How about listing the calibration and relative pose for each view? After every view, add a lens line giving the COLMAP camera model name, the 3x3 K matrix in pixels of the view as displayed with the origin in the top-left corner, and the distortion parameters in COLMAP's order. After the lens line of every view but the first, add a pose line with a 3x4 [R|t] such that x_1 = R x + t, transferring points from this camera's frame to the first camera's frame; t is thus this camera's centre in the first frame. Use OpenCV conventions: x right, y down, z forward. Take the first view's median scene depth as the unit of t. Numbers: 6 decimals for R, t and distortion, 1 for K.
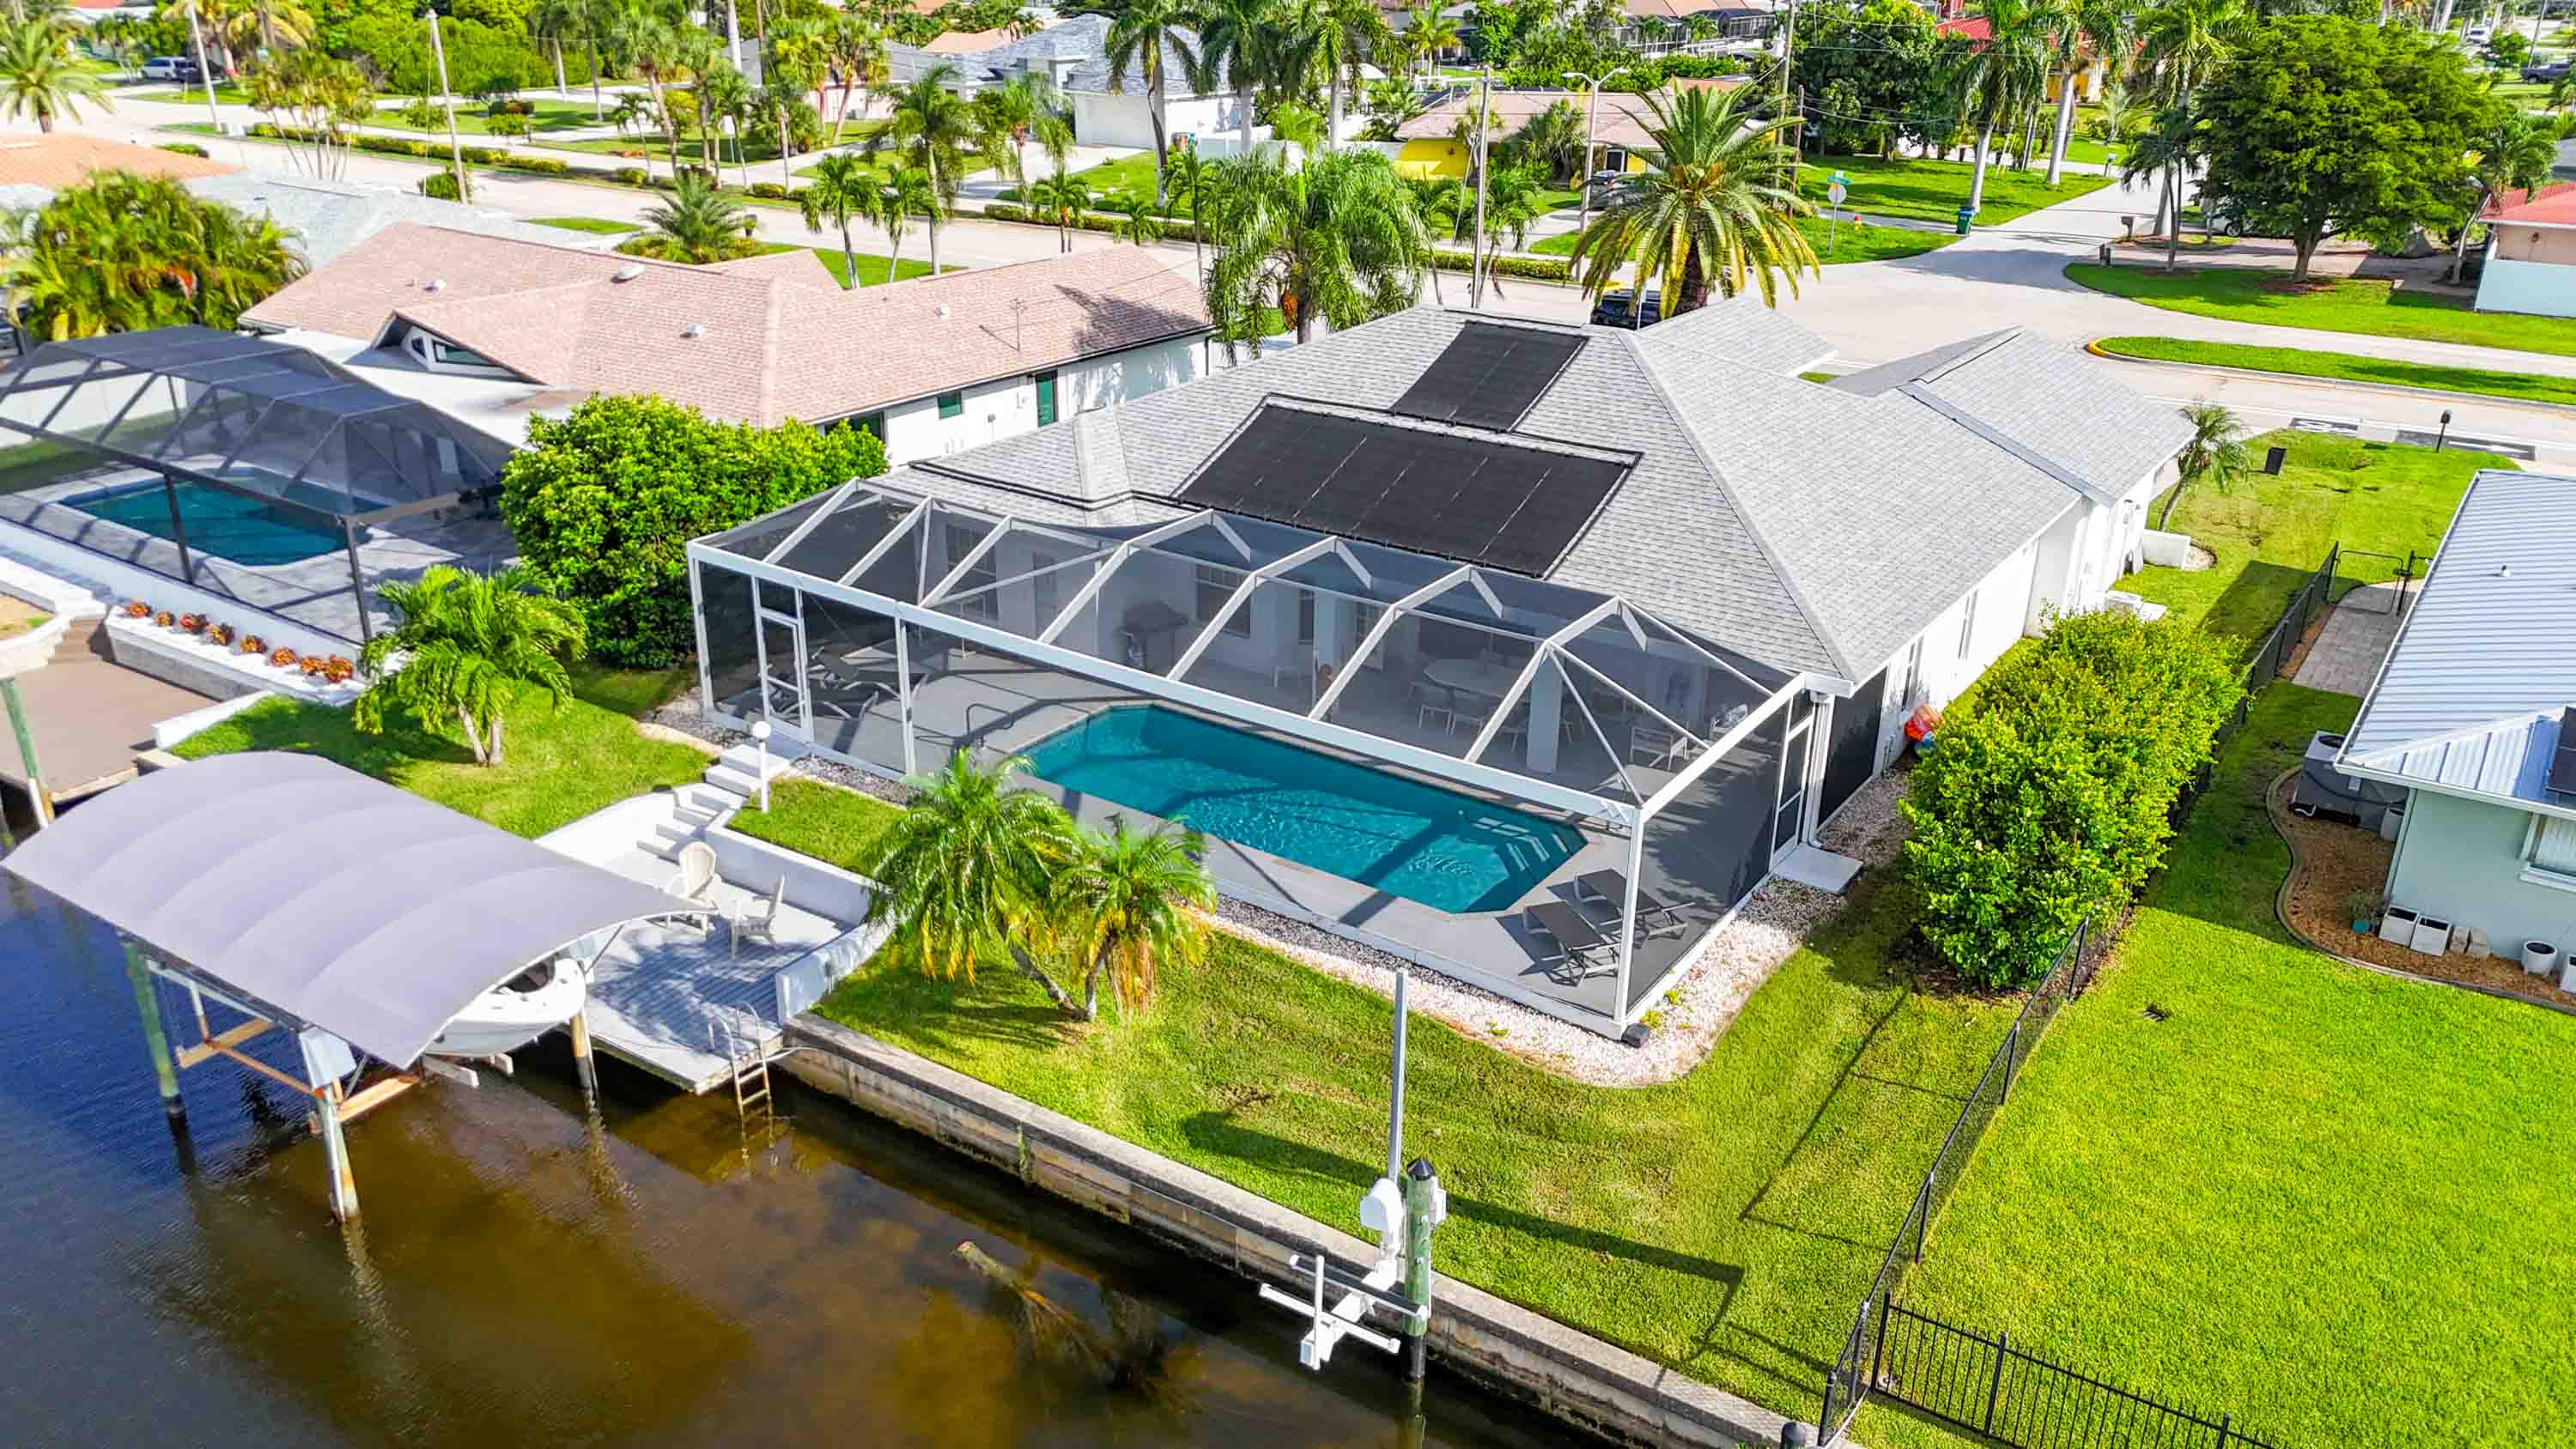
lens RADIAL K [[1889.3, 0, 1271.3], [0, 1889.3, 725.4], [0, 0, 1]] dist [0.085428, -0.089766]
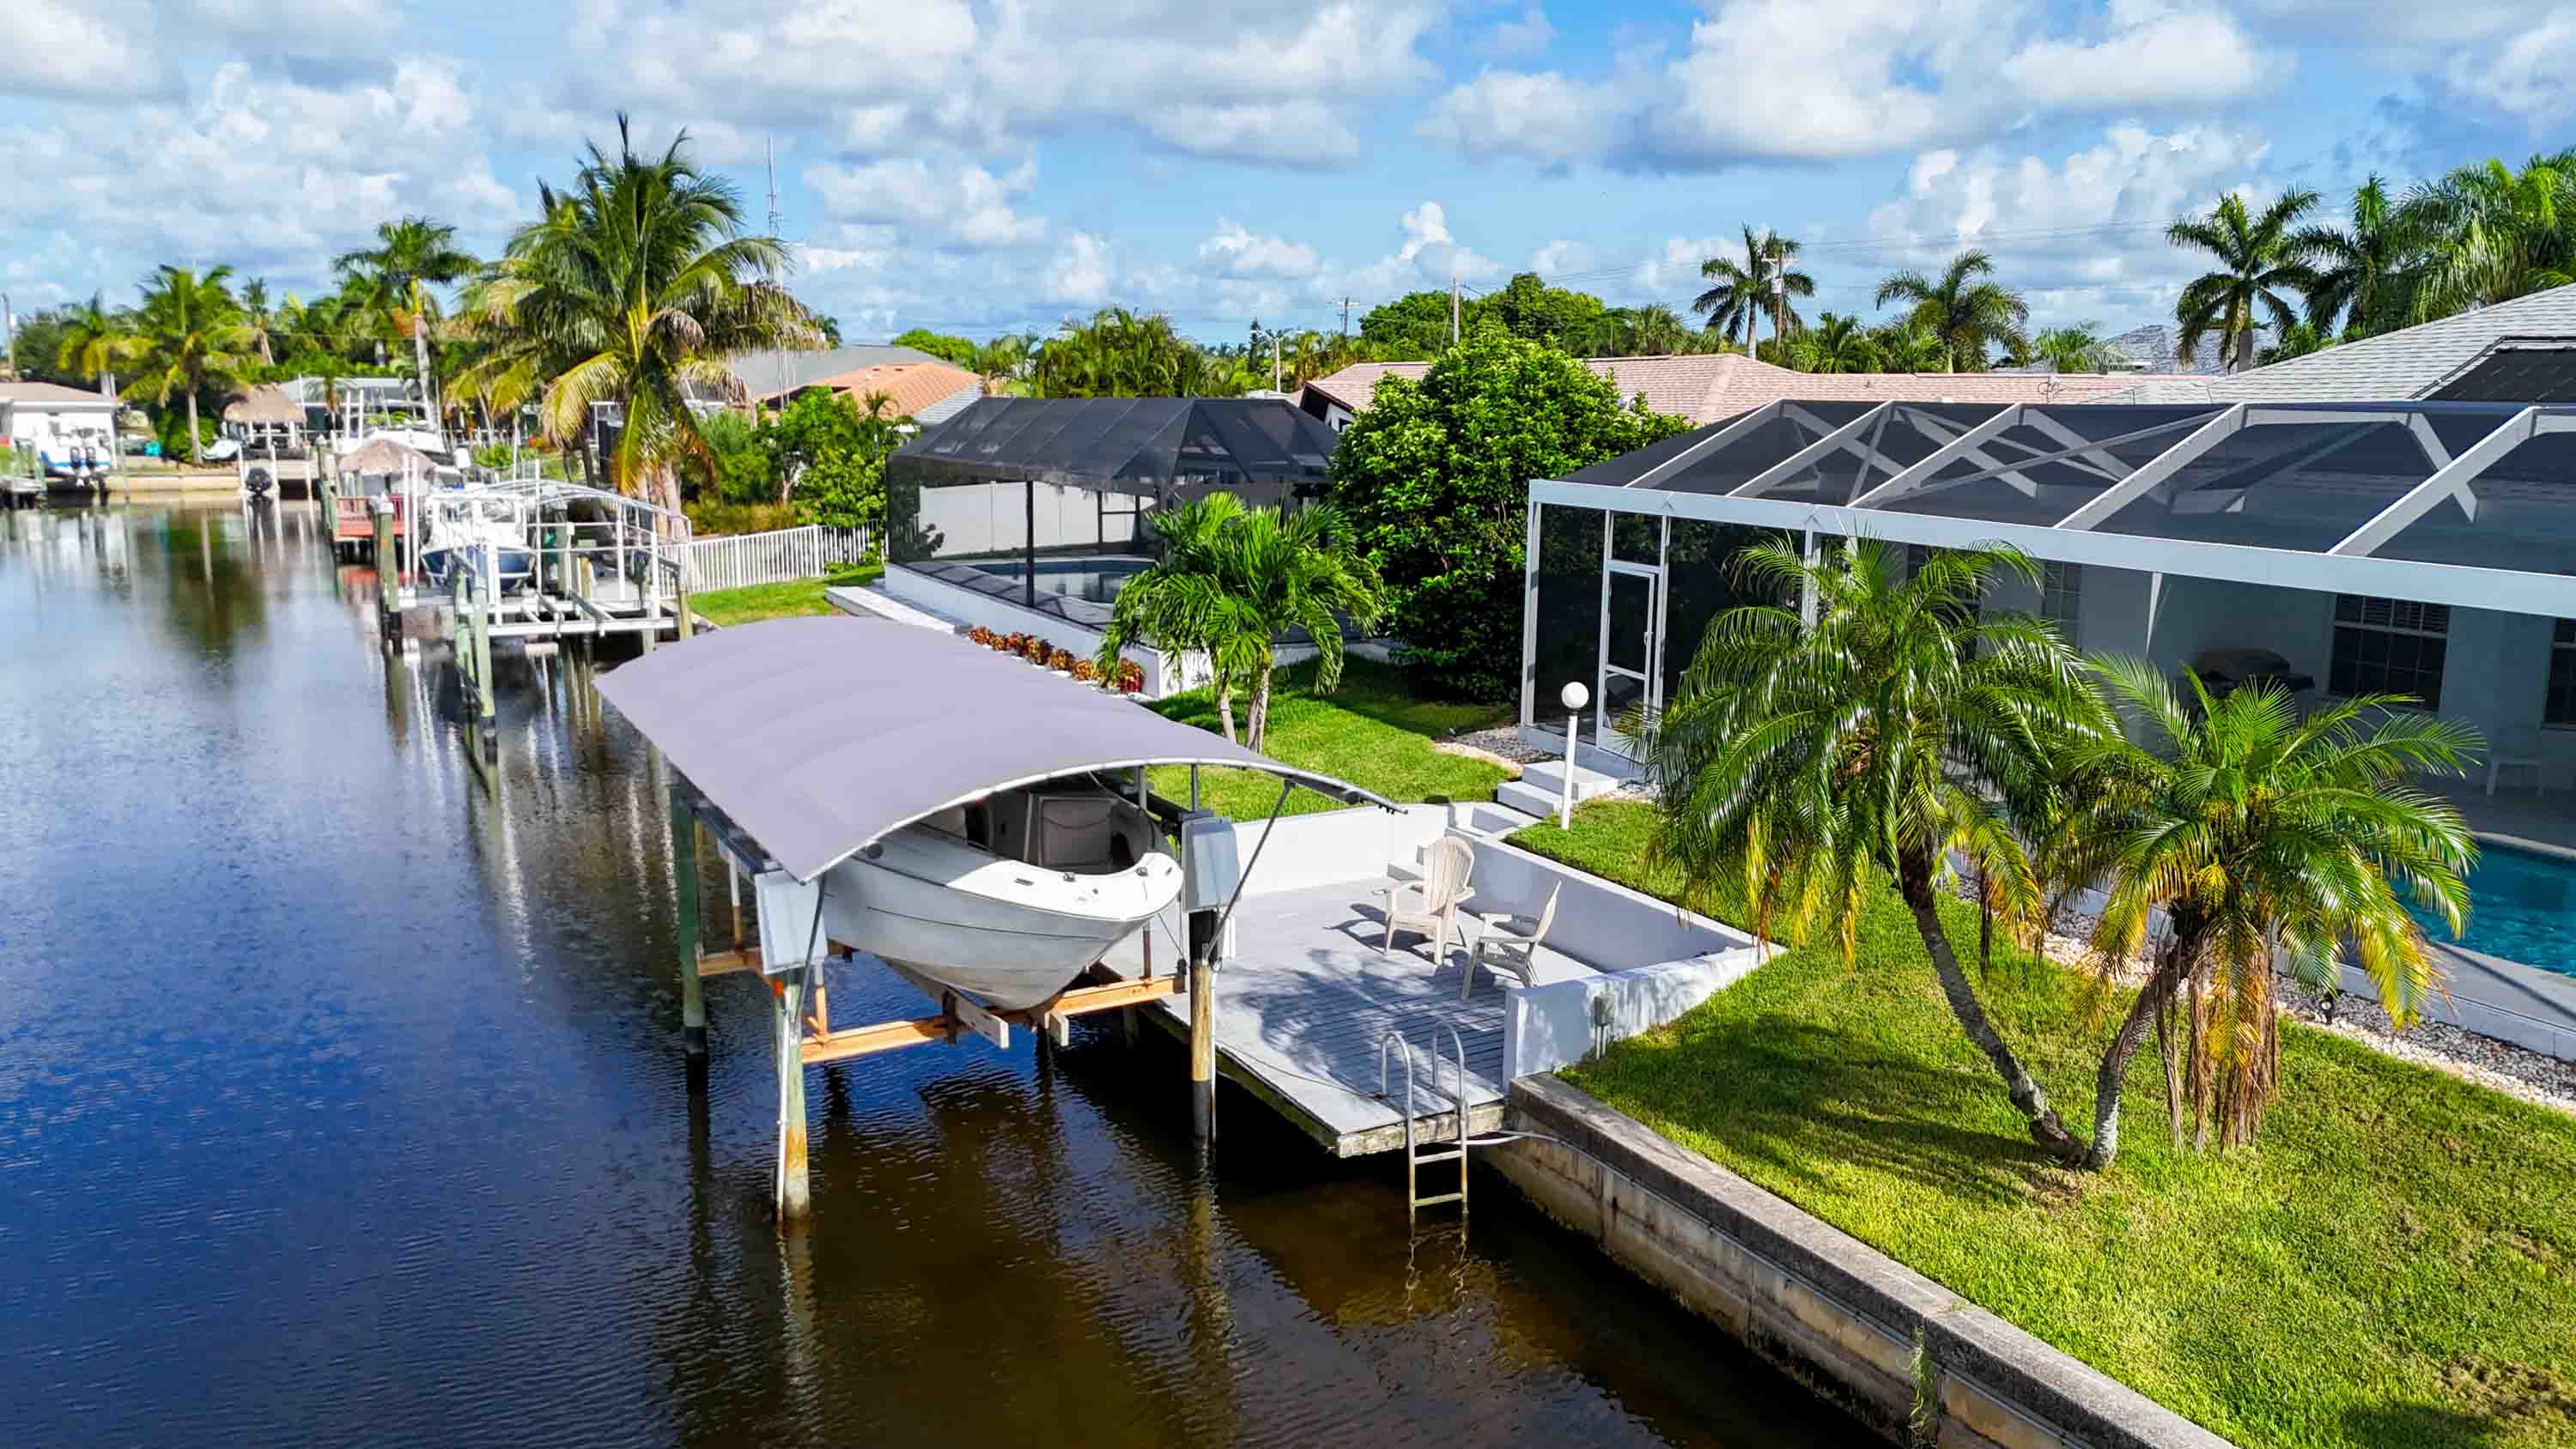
lens RADIAL K [[1883.3, 0, 1275.6], [0, 1883.3, 731.8], [0, 0, 1]] dist [0.081004, -0.079815]
pose [[0.873816, 0.078178, -0.479930, -0.050960], [-0.179308, 0.969241, -0.168584, 0.154286], [0.451988, 0.233367, 0.860957, 0.434057]]
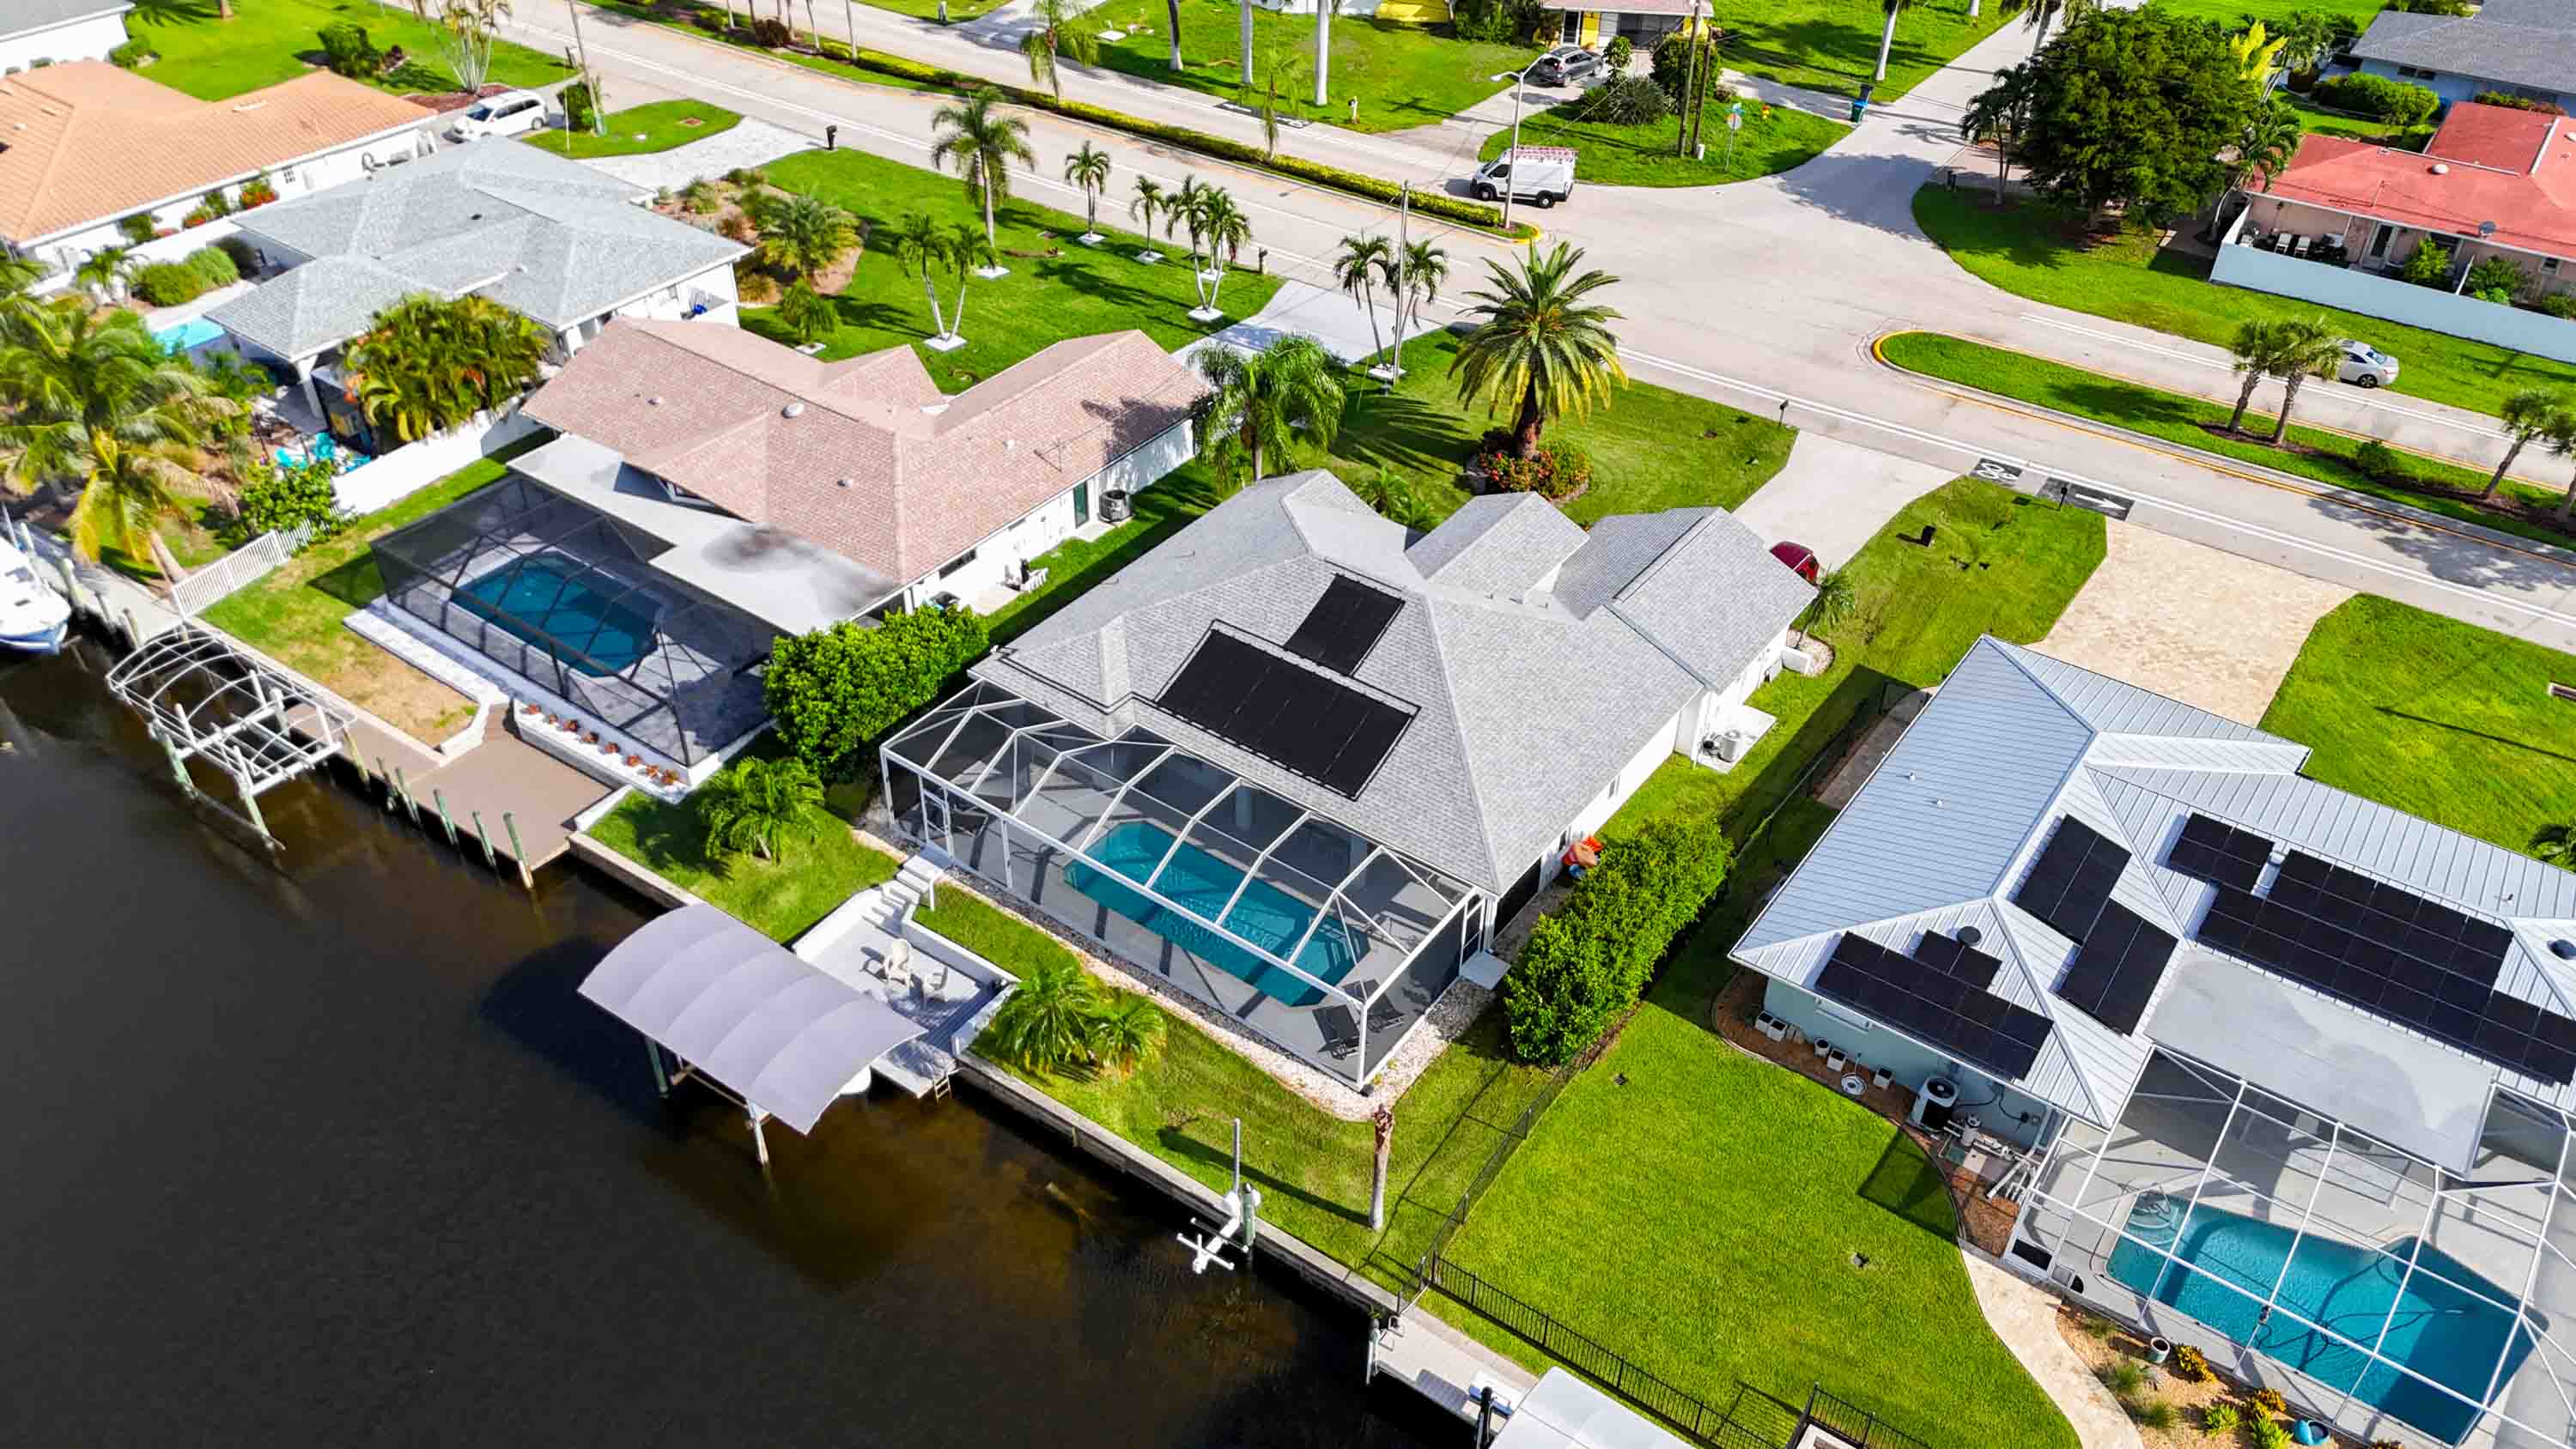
lens RADIAL K [[1868.0, 0, 1264.8], [0, 1868.0, 724.1], [0, 0, 1]] dist [0.110149, -0.144041]
pose [[0.999633, 0.013681, -0.023402, 0.107416], [-0.007299, 0.967264, 0.253666, -0.658752], [0.026106, -0.253402, 0.967009, -0.787545]]
